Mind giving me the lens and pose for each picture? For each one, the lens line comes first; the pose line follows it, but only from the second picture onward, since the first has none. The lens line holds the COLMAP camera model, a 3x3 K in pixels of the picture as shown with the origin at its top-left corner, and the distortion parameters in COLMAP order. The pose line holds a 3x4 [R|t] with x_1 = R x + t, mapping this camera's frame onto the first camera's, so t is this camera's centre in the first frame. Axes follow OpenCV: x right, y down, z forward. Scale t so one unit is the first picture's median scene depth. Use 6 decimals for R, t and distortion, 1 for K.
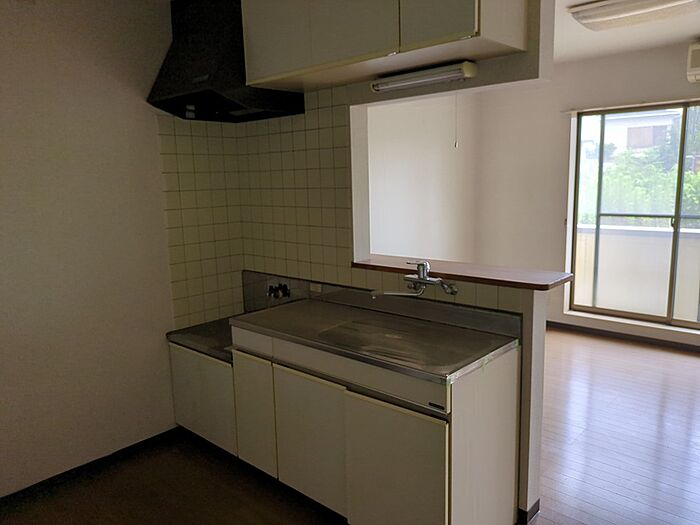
lens RADIAL K [[531.2, 0, 352.5], [0, 531.2, 267.7], [0, 0, 1]] dist [0.033905, -0.007616]
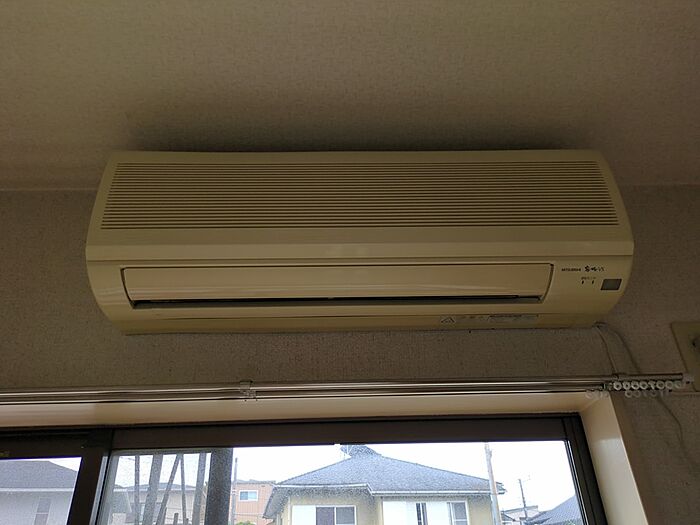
lens RADIAL K [[531.2, 0, 352.5], [0, 531.2, 267.7], [0, 0, 1]] dist [0.033905, -0.007616]
pose [[0.724105, 0.352460, 0.592827, 0.474022], [0.129058, 0.775128, -0.618482, -0.185876], [-0.677508, 0.524355, 0.515786, 0.689058]]
